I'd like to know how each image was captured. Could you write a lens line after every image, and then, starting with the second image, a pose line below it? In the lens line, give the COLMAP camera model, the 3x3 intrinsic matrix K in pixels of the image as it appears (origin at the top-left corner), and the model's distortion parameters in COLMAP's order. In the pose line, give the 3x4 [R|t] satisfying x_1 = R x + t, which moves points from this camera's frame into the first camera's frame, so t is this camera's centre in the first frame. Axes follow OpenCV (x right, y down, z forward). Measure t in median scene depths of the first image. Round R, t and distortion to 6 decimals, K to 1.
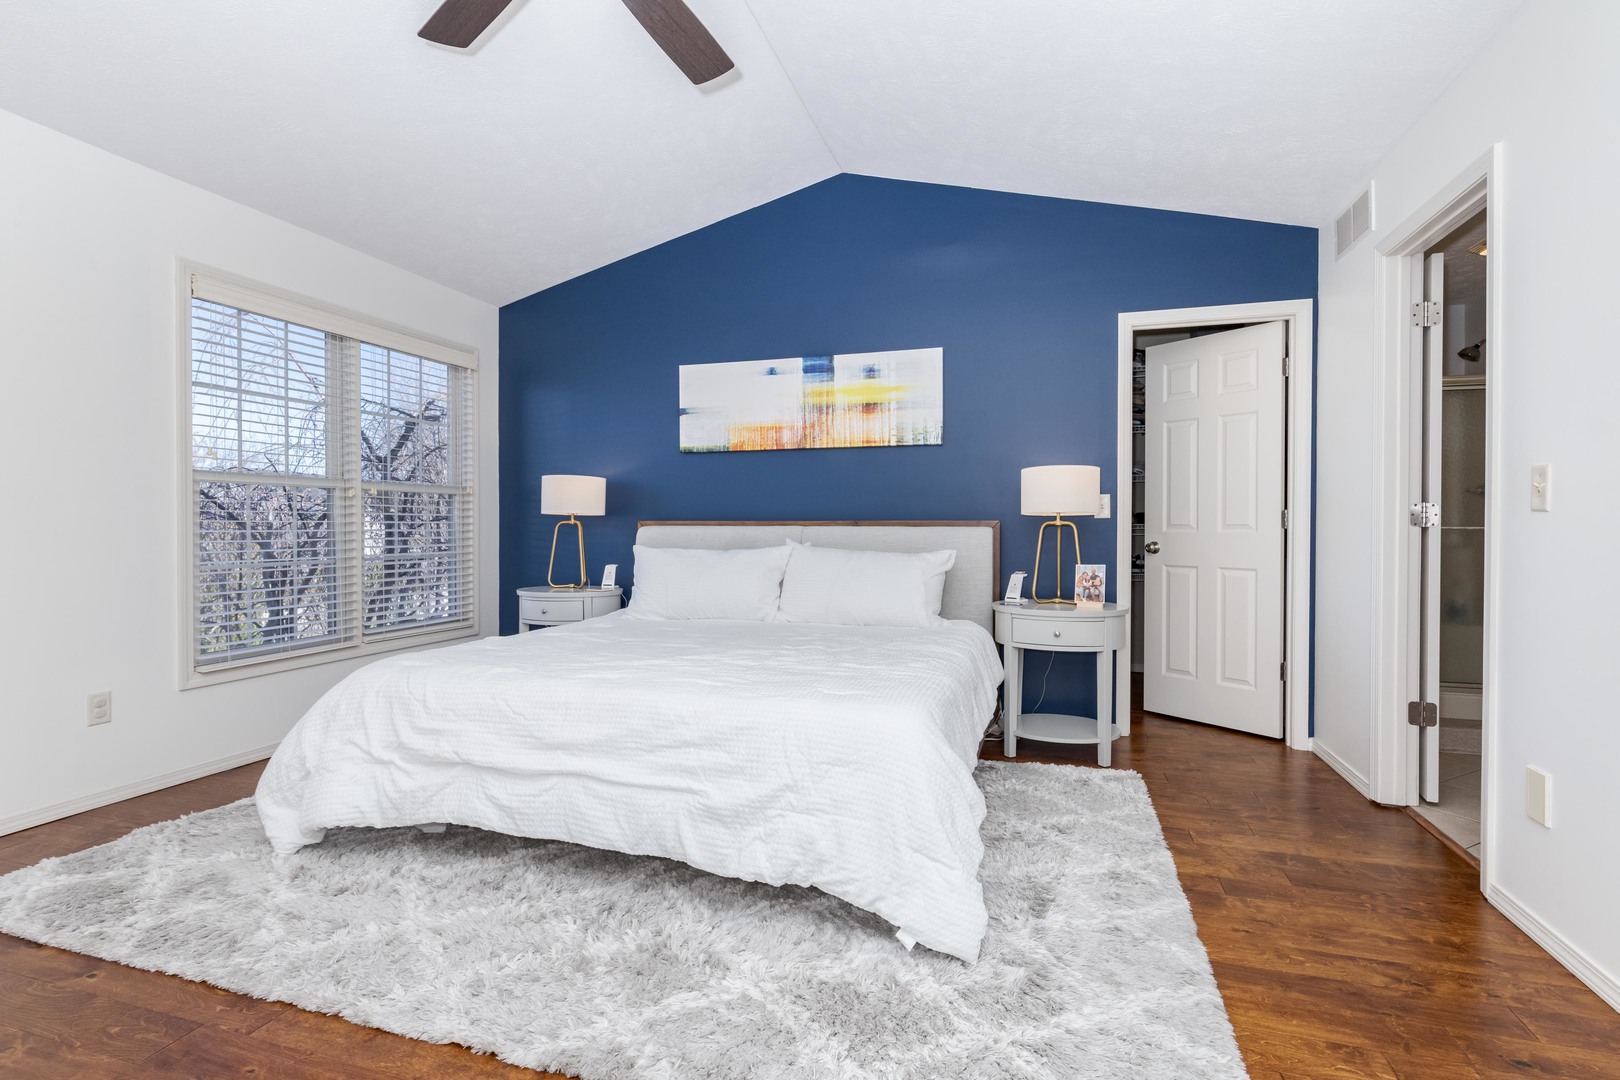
lens RADIAL K [[771.7, 0, 813.2], [0, 771.7, 535.7], [0, 0, 1]] dist [0.002459, -0.000326]
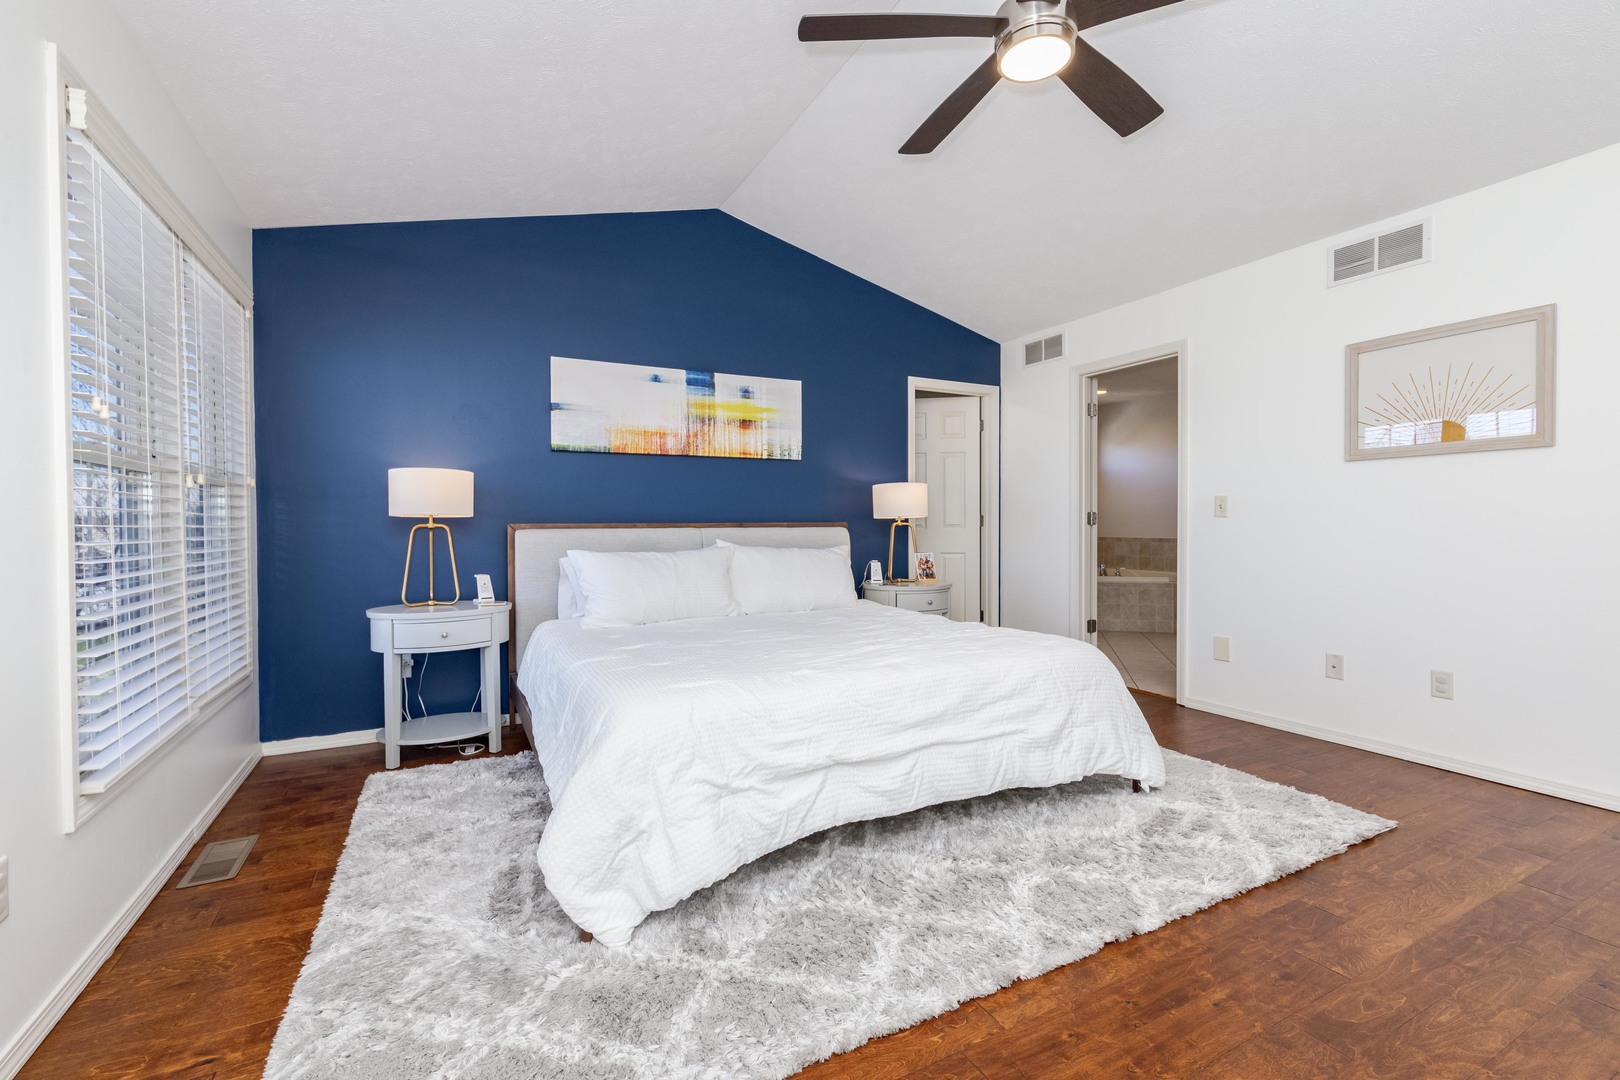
lens RADIAL K [[695.9, 0, 813.3], [0, 695.9, 536.8], [0, 0, 1]] dist [-0.001177, 0.000398]
pose [[0.710760, -0.016439, 0.703243, -0.576517], [0.017164, 0.999835, 0.006025, -0.003175], [-0.703225, 0.007788, 0.710924, 0.196373]]
